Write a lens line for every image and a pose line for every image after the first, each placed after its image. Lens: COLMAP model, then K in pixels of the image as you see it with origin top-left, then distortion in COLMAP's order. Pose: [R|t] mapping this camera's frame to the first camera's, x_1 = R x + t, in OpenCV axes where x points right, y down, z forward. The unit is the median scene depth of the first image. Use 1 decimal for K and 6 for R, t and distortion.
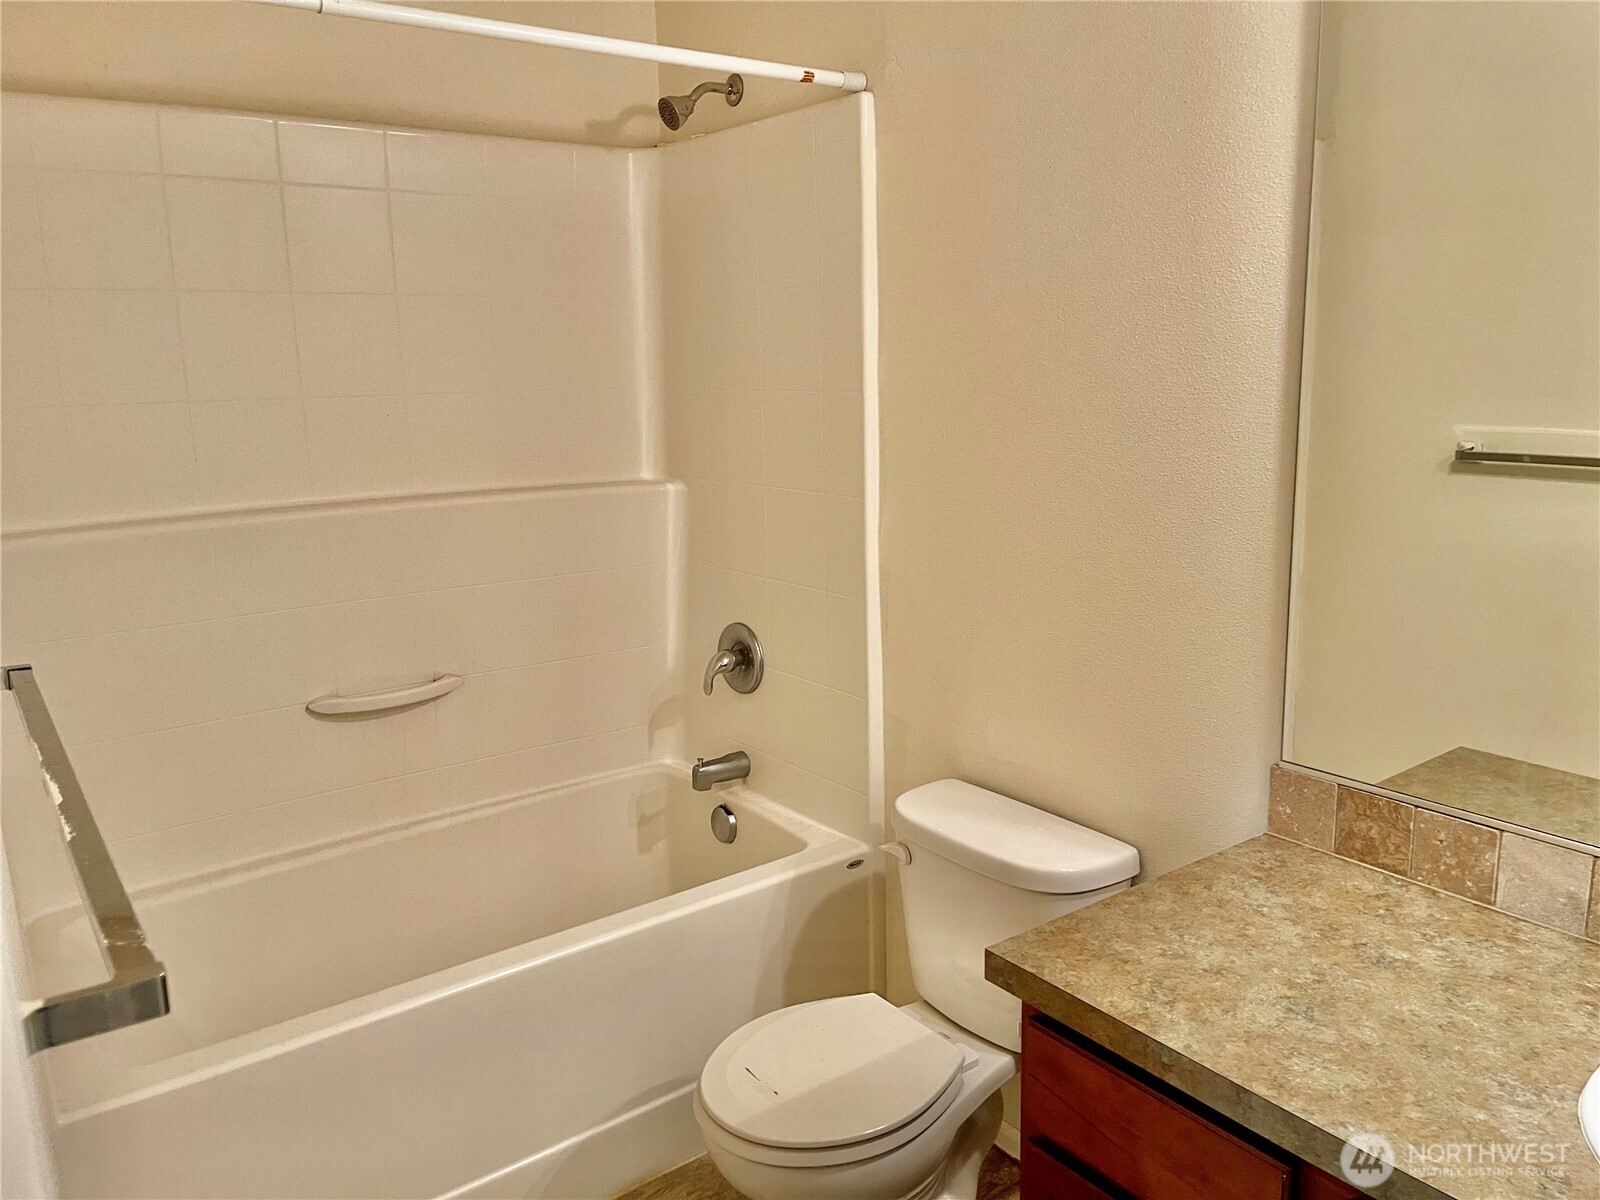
lens RADIAL K [[1198.6, 0, 800.1], [0, 1198.6, 592.0], [0, 0, 1]] dist [0.062929, -0.065758]
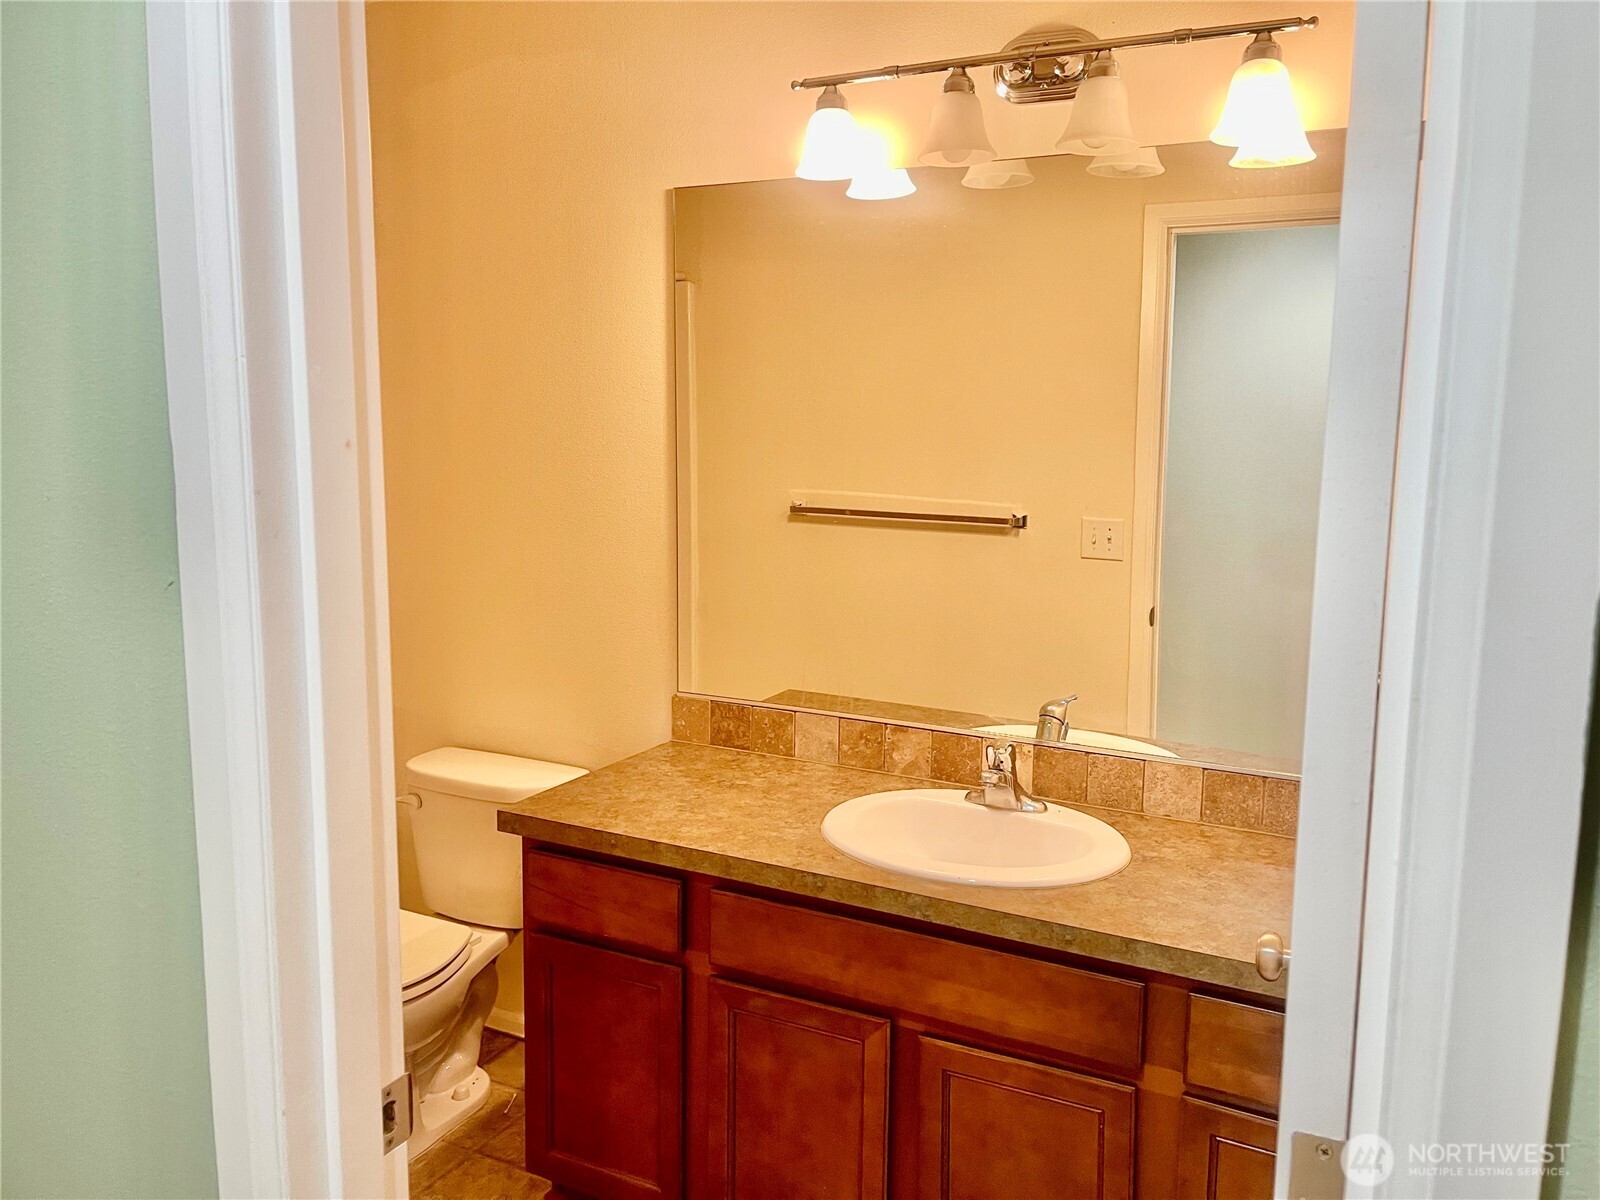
lens RADIAL K [[1198.6, 0, 800.7], [0, 1198.6, 592.3], [0, 0, 1]] dist [0.062929, -0.065758]
pose [[0.894301, -0.023837, 0.446831, -0.171231], [0.050893, 0.997519, -0.048643, 0.109464], [-0.444563, 0.066241, 0.893295, -0.530833]]
